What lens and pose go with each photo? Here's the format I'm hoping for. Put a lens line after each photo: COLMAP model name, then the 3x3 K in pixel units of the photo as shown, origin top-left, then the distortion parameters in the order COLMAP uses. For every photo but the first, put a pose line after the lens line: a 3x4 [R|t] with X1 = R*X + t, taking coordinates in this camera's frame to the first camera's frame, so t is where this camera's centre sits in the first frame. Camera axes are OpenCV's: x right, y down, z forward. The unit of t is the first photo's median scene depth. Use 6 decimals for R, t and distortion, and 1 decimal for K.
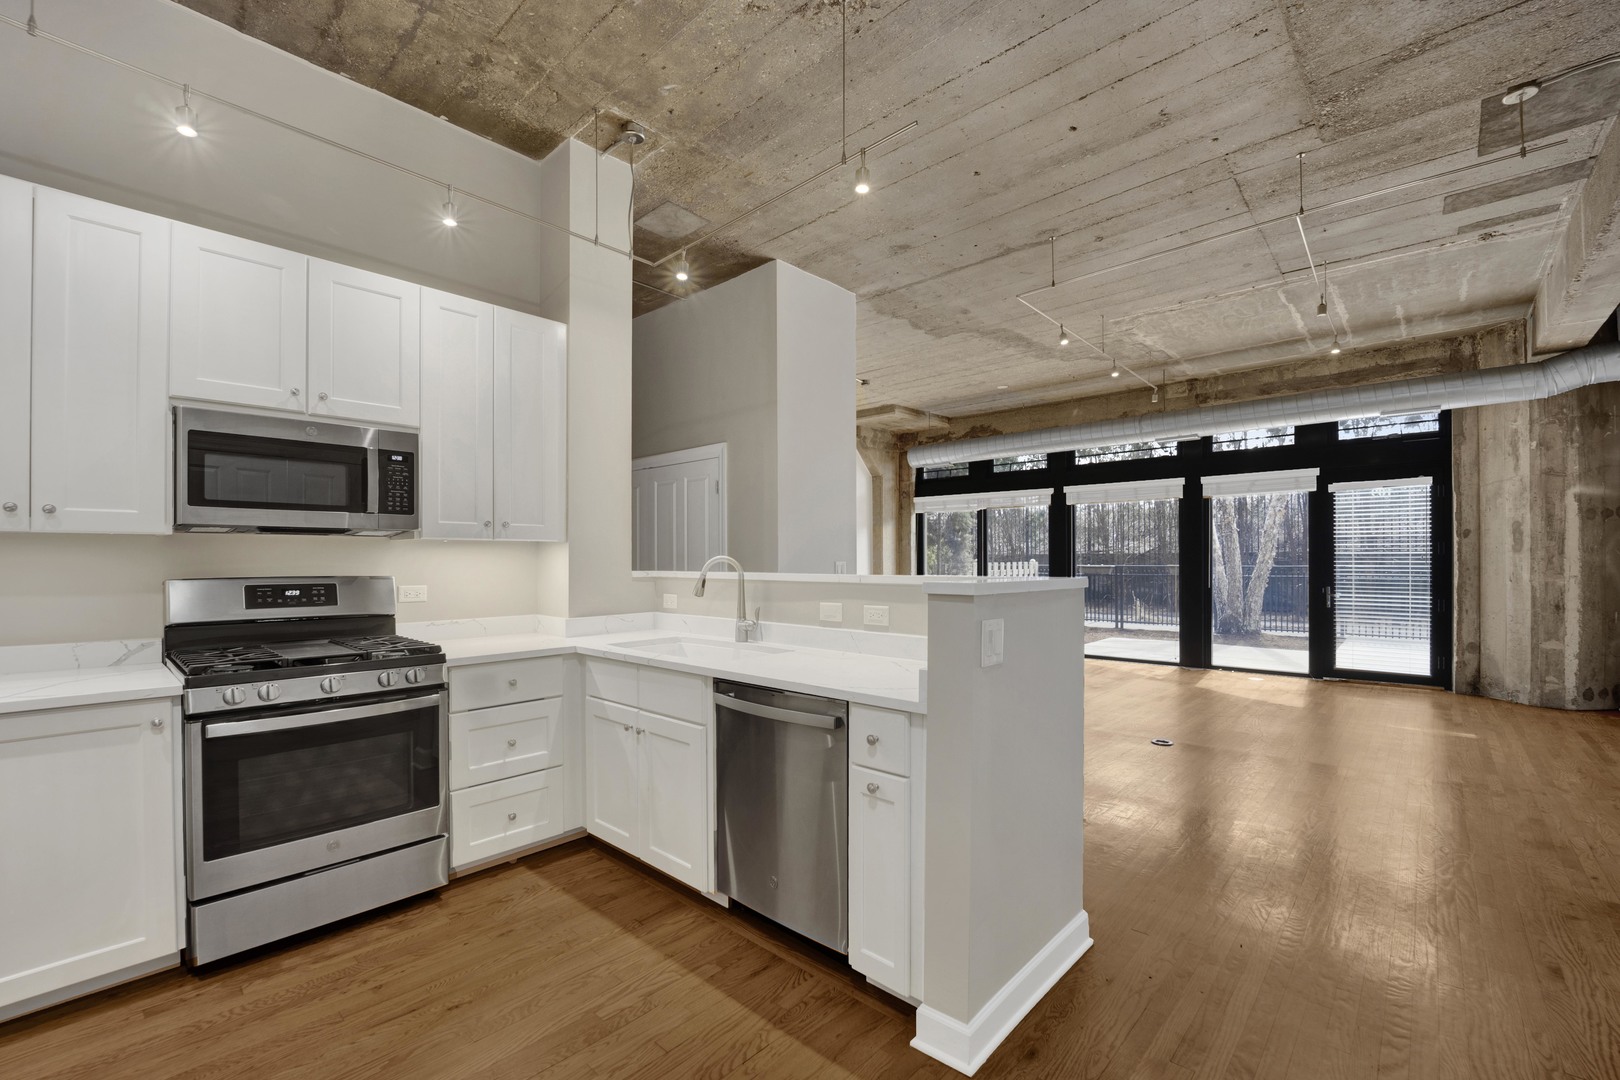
lens RADIAL K [[664.3, 0, 807.9], [0, 664.3, 558.8], [0, 0, 1]] dist [-0.024790, 0.000258]
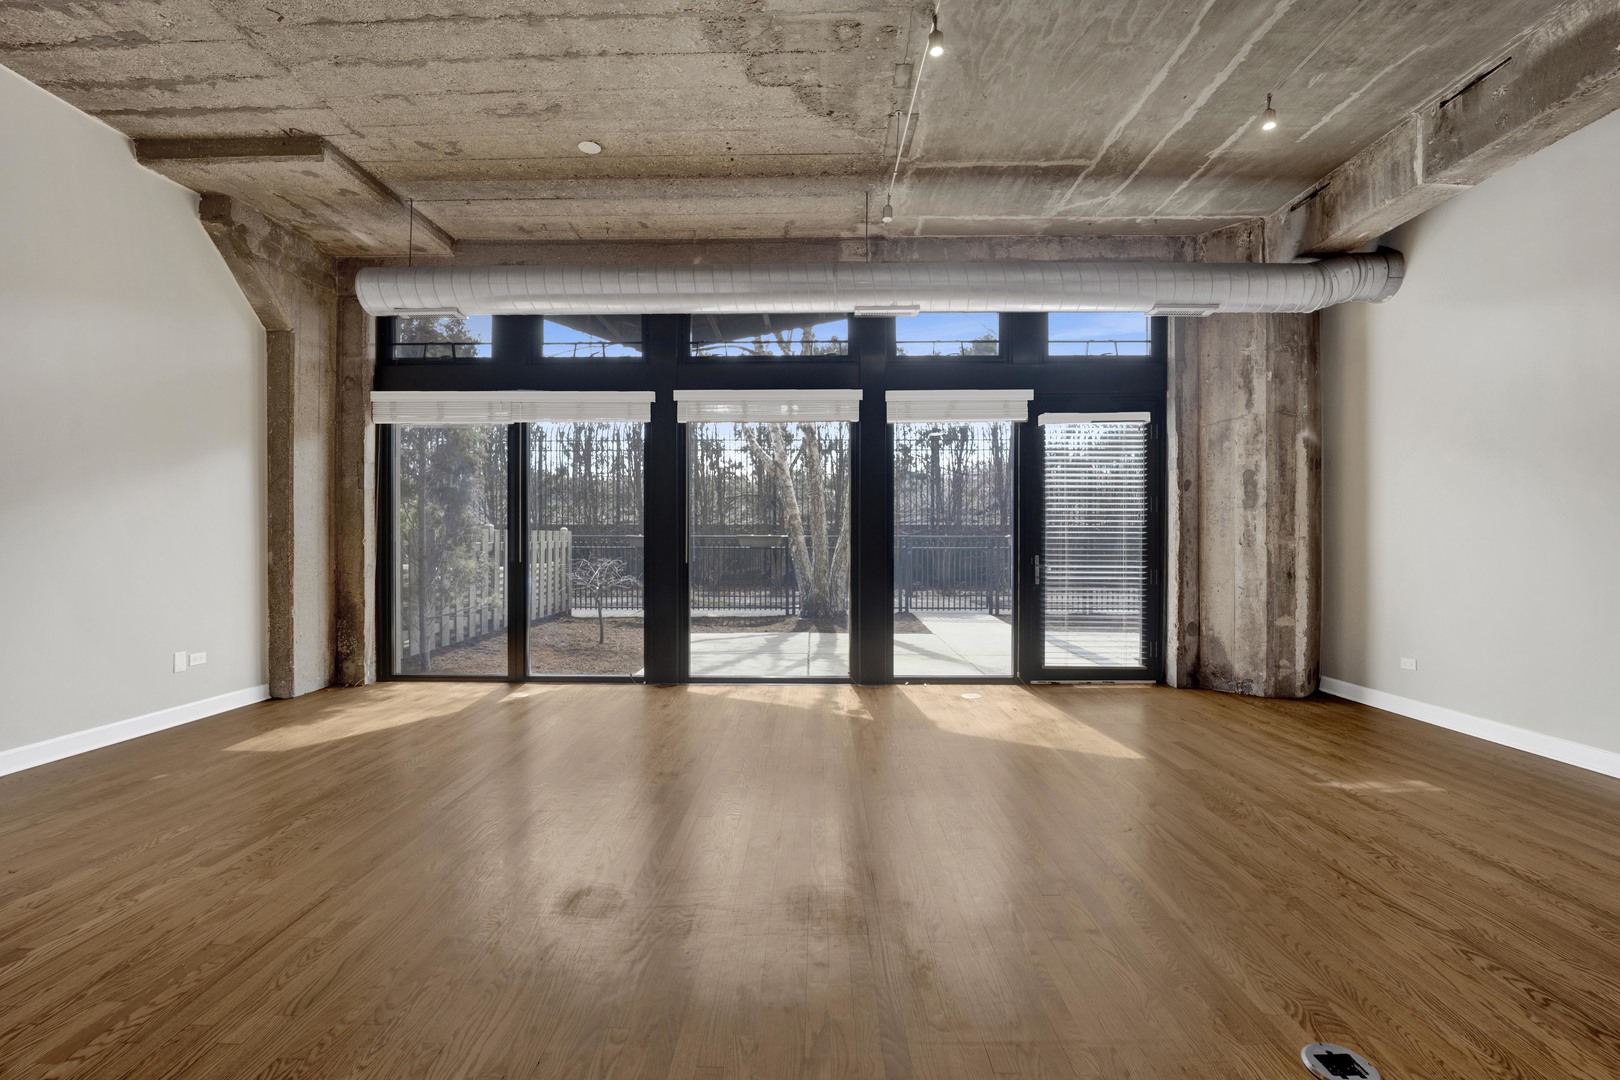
lens RADIAL K [[681.4, 0, 792.1], [0, 681.4, 539.5], [0, 0, 1]] dist [-0.021557, -0.000098]
pose [[0.750295, 0.001869, 0.661100, 0.205373], [-0.004204, 0.999989, 0.001944, 0.053787], [-0.661090, -0.004238, 0.750295, 1.358263]]
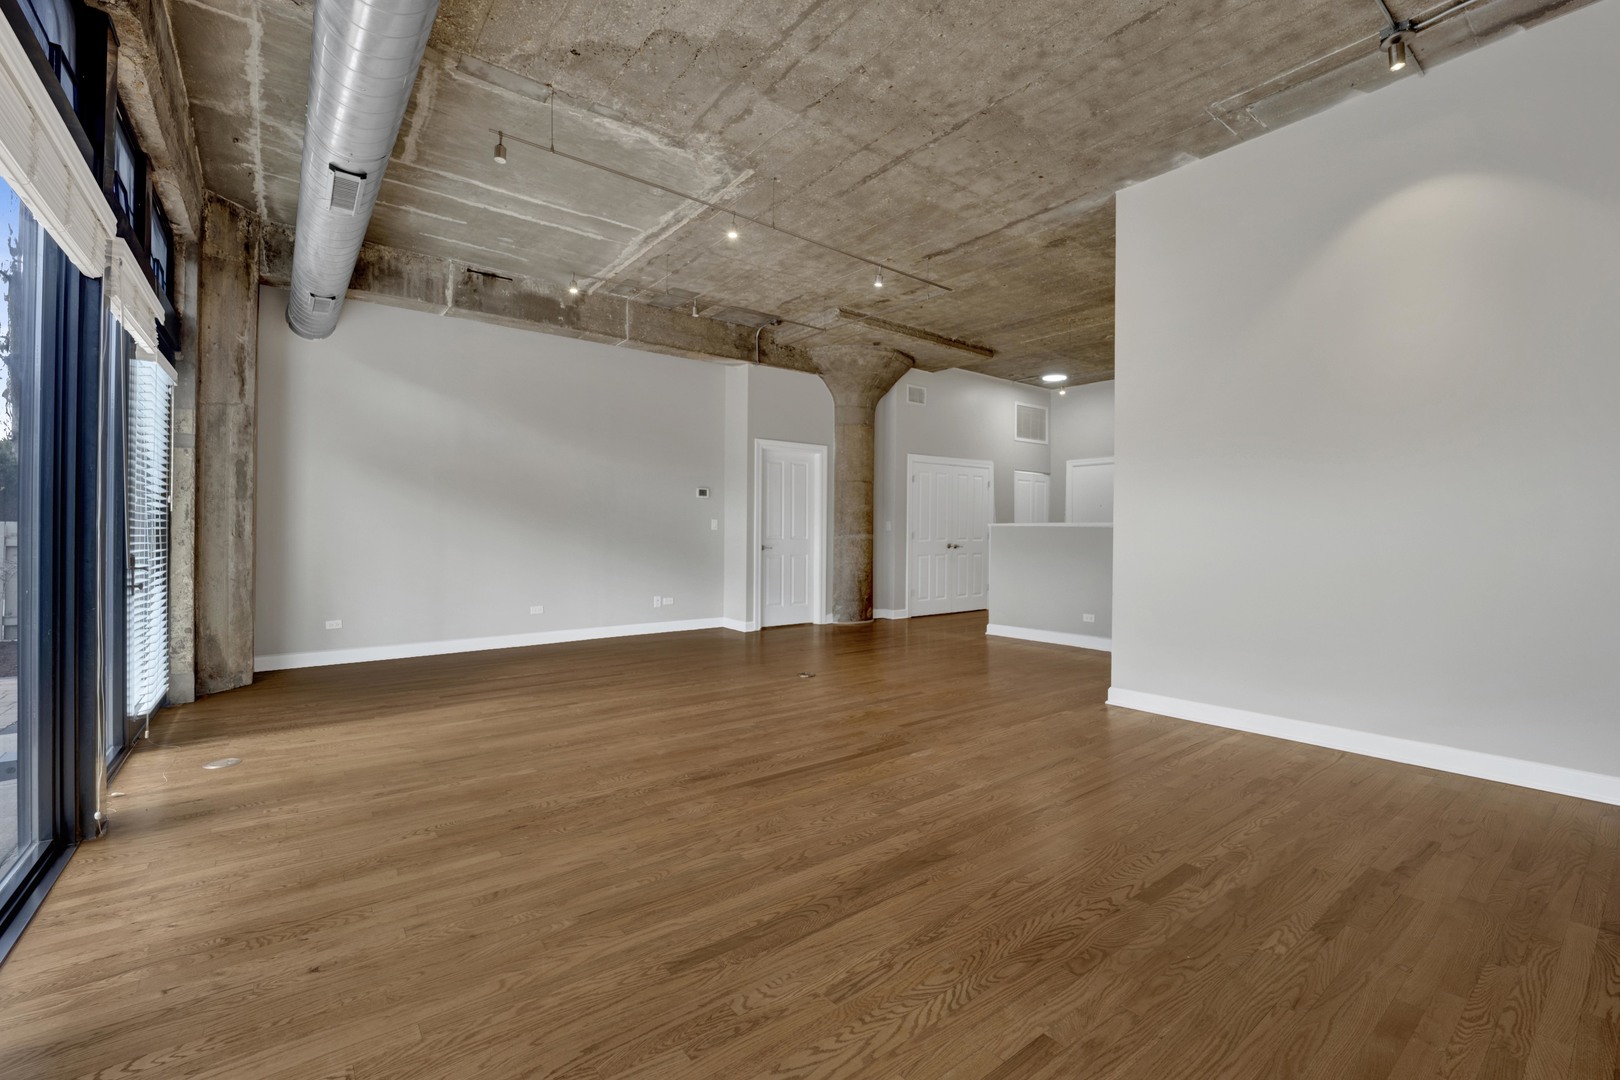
lens RADIAL K [[684.3, 0, 807.3], [0, 684.3, 531.7], [0, 0, 1]] dist [-0.010322, -0.008414]
pose [[-0.985173, -0.001459, 0.171557, 0.483756], [-0.002931, 0.999961, -0.008329, 0.065086], [-0.171539, -0.008708, -0.985139, 3.108149]]
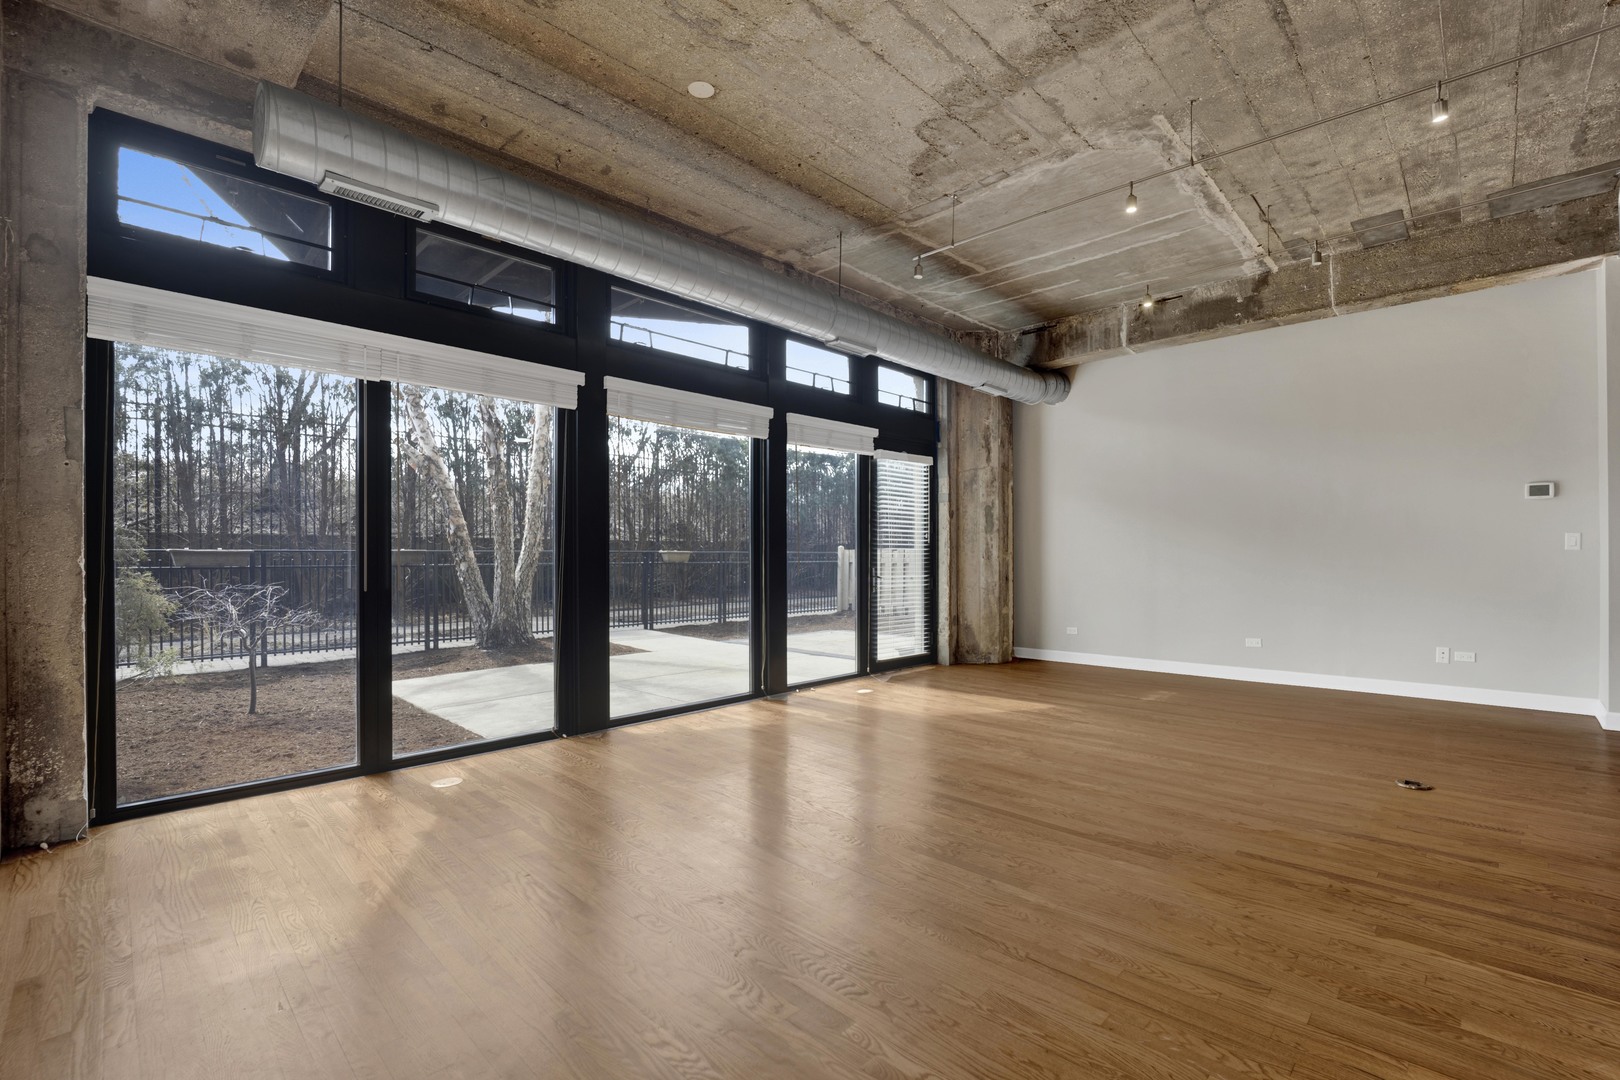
lens RADIAL K [[713.9, 0, 800.6], [0, 713.9, 549.5], [0, 0, 1]] dist [-0.020442, -0.000091]
pose [[0.042058, 0.007491, 0.999087, -0.336825], [-0.003627, 0.999966, -0.007345, 0.055597], [-0.999109, -0.003315, 0.042084, 2.337404]]
